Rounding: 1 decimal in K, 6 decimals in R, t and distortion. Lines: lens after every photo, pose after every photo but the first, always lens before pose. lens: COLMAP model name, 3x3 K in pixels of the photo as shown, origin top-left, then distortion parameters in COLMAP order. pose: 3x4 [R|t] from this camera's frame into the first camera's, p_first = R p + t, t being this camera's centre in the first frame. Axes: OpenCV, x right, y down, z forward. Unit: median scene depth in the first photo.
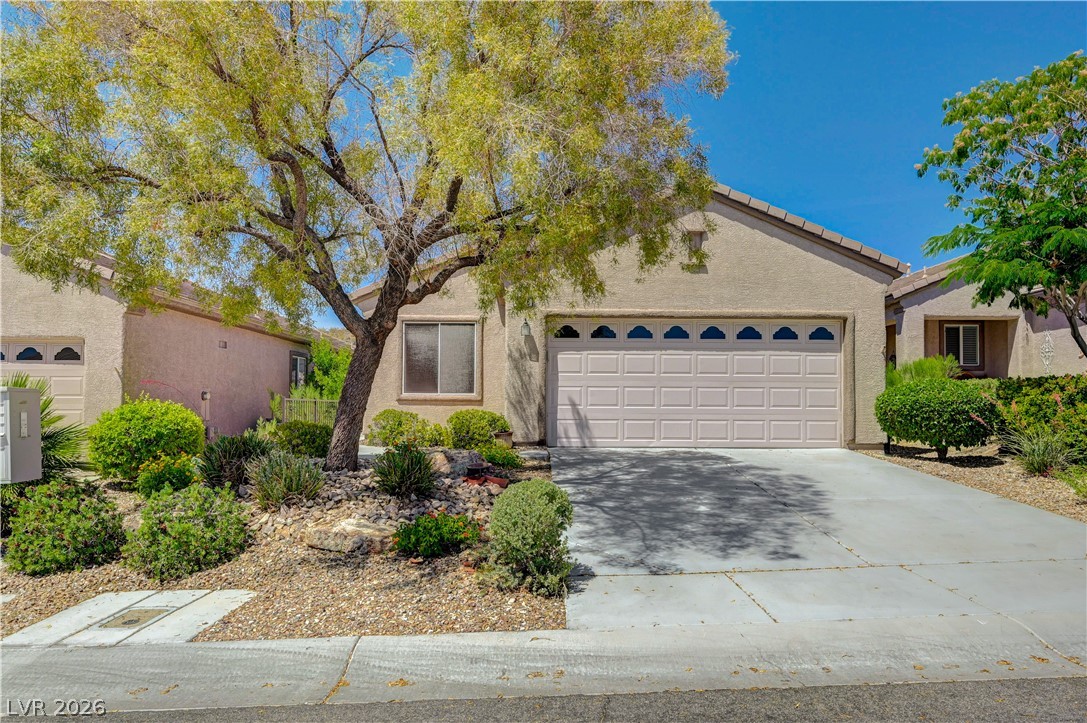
lens RADIAL K [[706.6, 0, 543.1], [0, 706.6, 363.6], [0, 0, 1]] dist [0.011646, -0.002425]
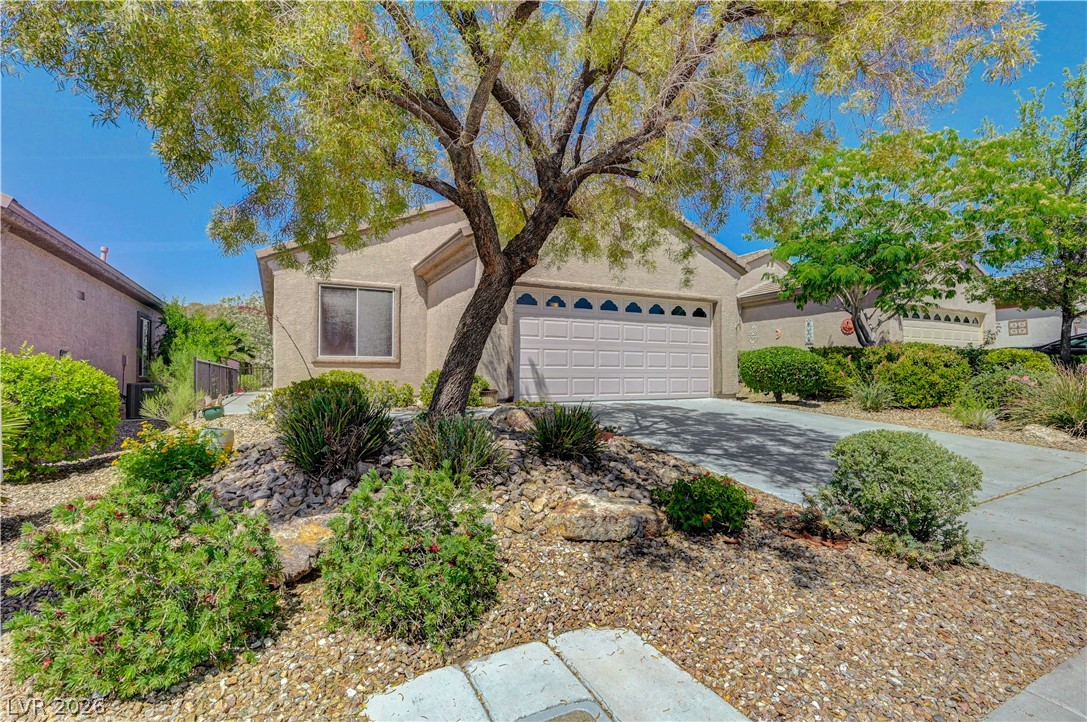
lens RADIAL K [[502.7, 0, 544.2], [0, 502.7, 360.0], [0, 0, 1]] dist [-0.002743, 0.000003]
pose [[0.890528, 0.008077, 0.454856, -0.302614], [-0.020942, 0.999510, 0.023252, 0.031558], [-0.454446, -0.030232, 0.890261, 0.284403]]
